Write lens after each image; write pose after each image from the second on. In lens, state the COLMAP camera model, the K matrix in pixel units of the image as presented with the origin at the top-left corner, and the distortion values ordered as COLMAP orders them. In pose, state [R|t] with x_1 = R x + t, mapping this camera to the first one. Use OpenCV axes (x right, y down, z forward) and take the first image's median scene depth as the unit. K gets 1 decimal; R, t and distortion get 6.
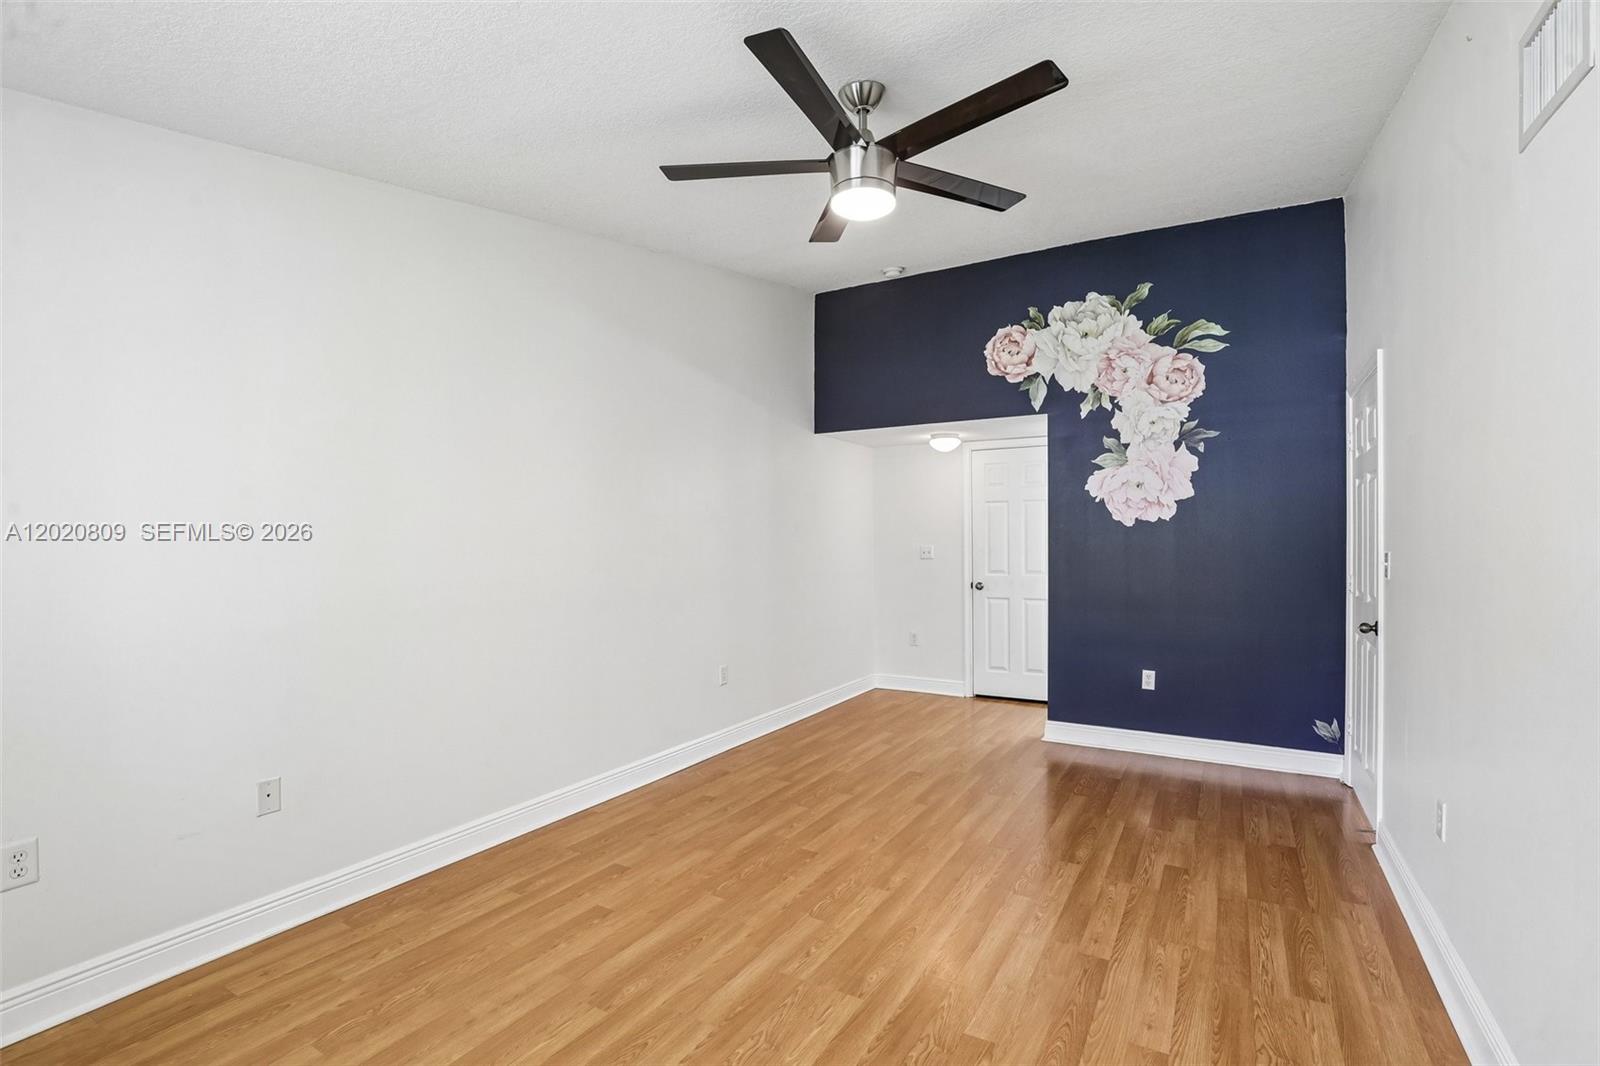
lens RADIAL K [[734.9, 0, 820.7], [0, 734.9, 551.0], [0, 0, 1]] dist [-0.031133, 0.004268]
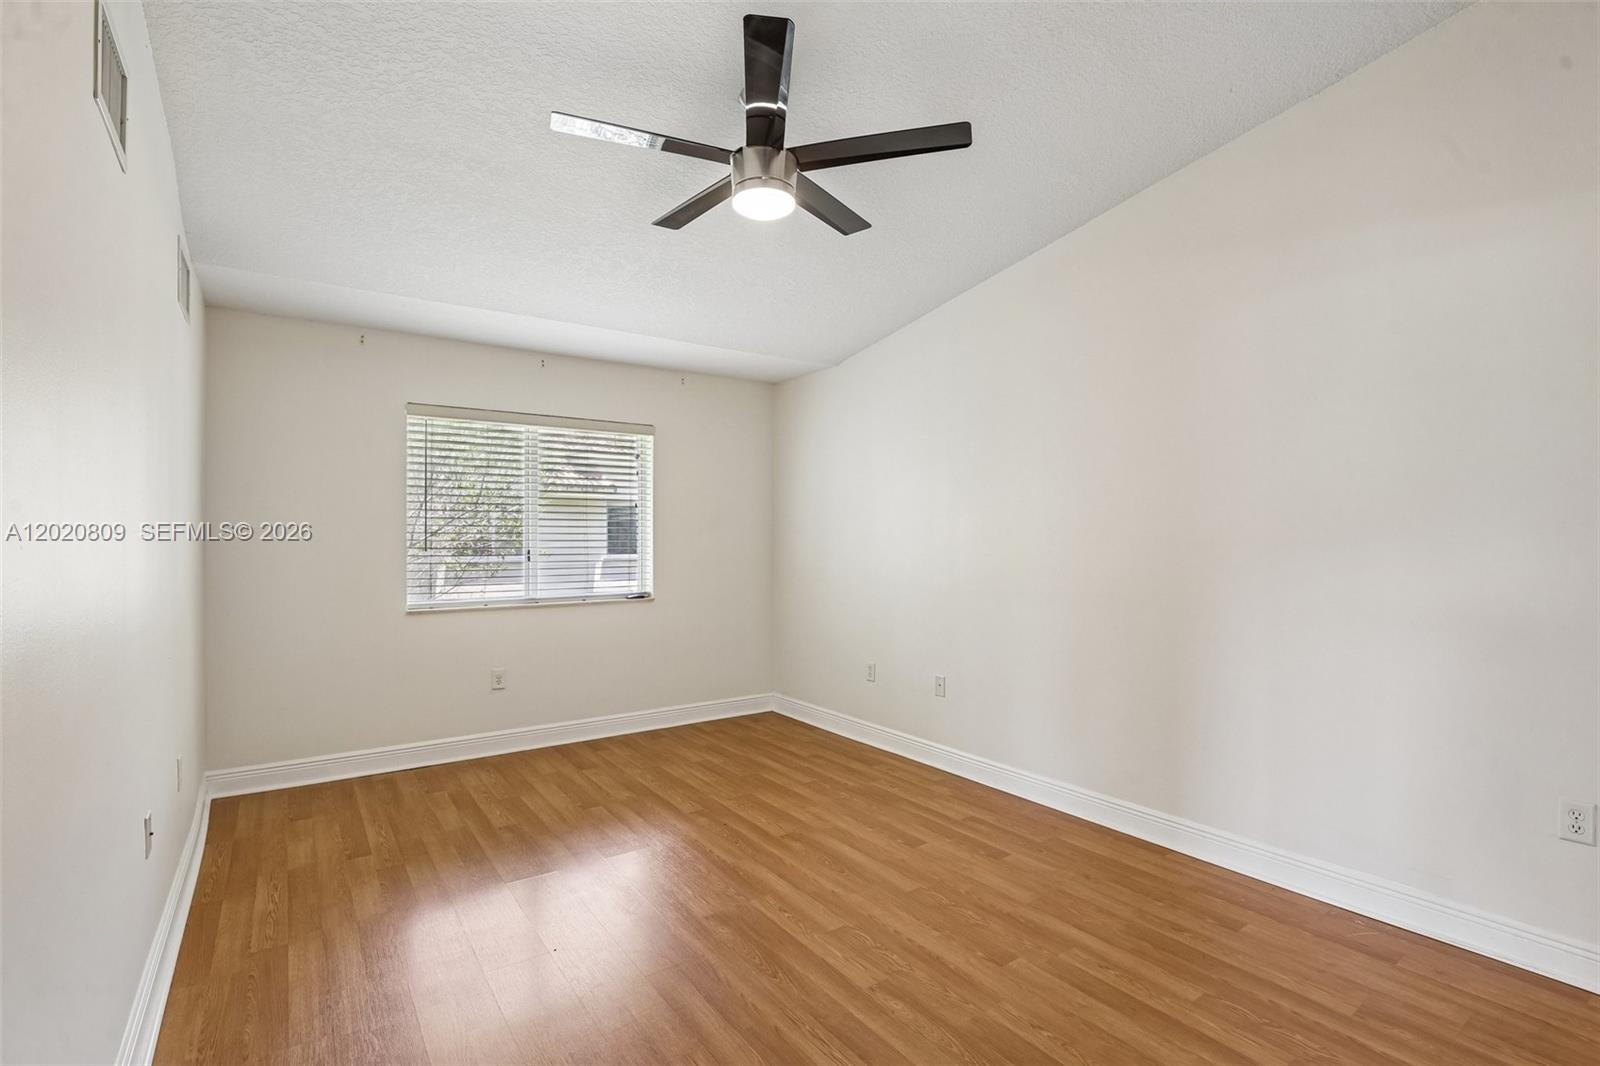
lens RADIAL K [[734.9, 0, 788.5], [0, 734.9, 534.6], [0, 0, 1]] dist [-0.031133, 0.004268]
pose [[-0.440478, 0.000944, -0.897763, 0.728536], [-0.006859, 0.999967, 0.004417, -0.013917], [0.897737, 0.008103, -0.440456, 1.122386]]
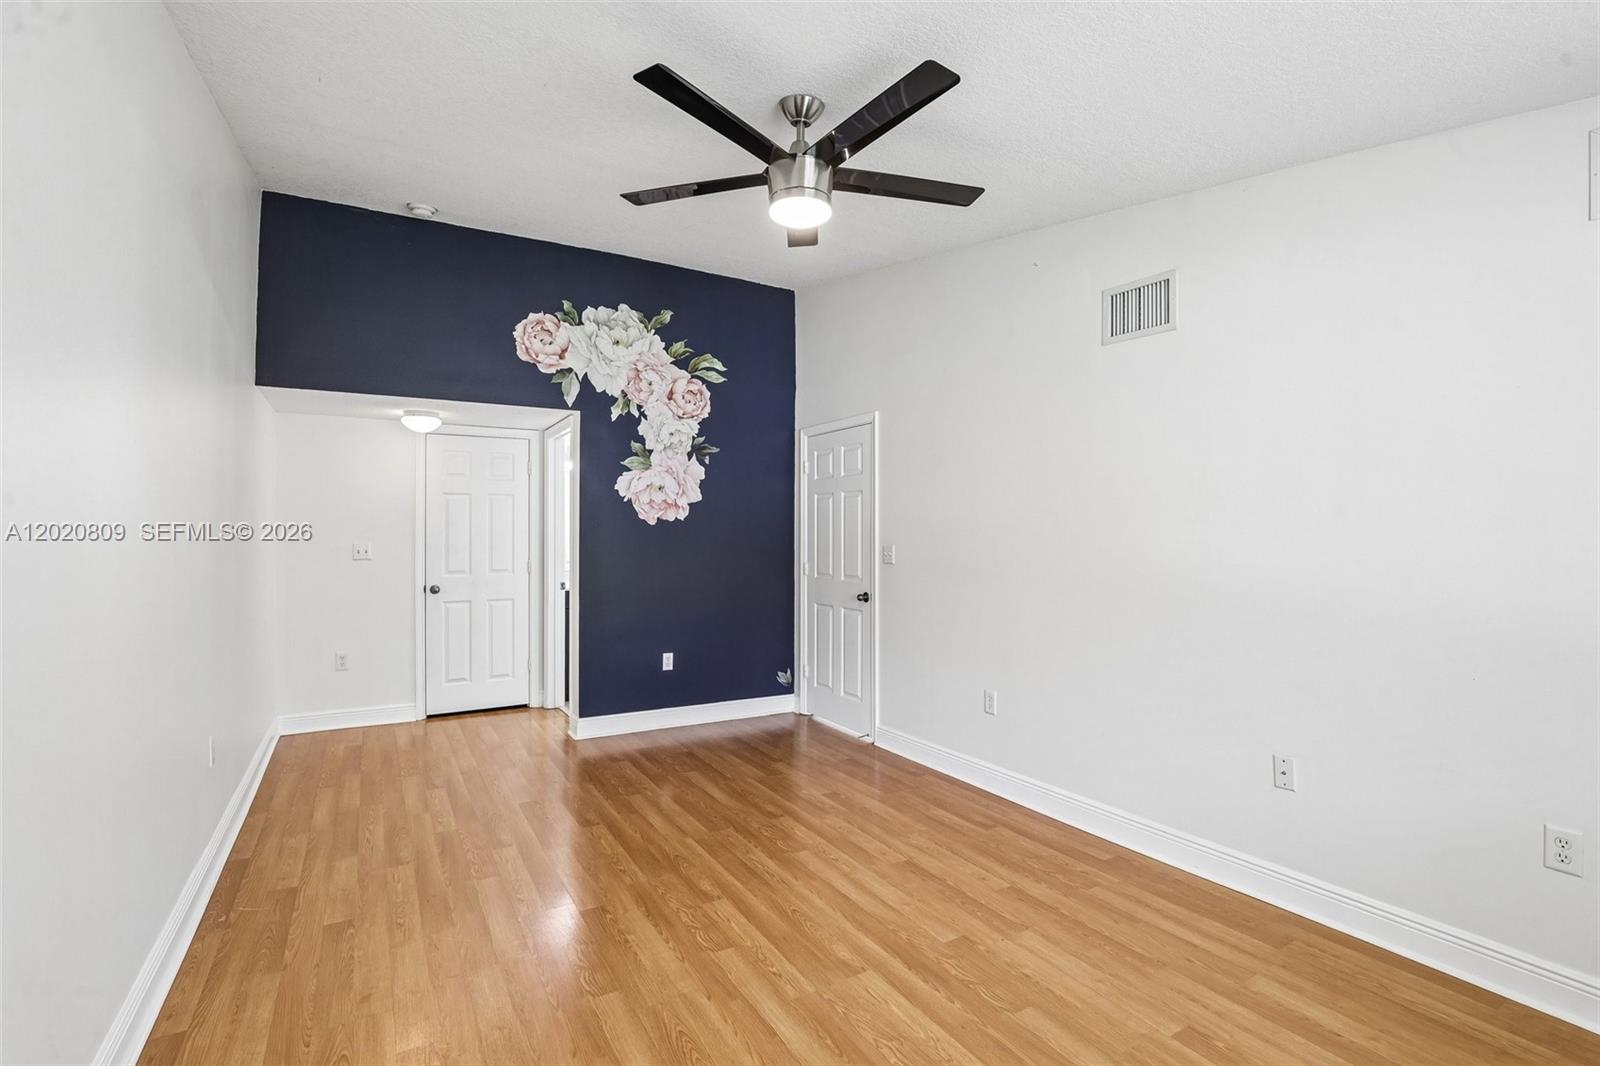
lens RADIAL K [[734.9, 0, 803.5], [0, 734.9, 531.6], [0, 0, 1]] dist [-0.031133, 0.004268]
pose [[0.498955, 0.006851, 0.866601, -0.623948], [0.010336, 0.999851, -0.013855, -0.008665], [-0.866566, 0.015870, 0.498810, 0.367715]]
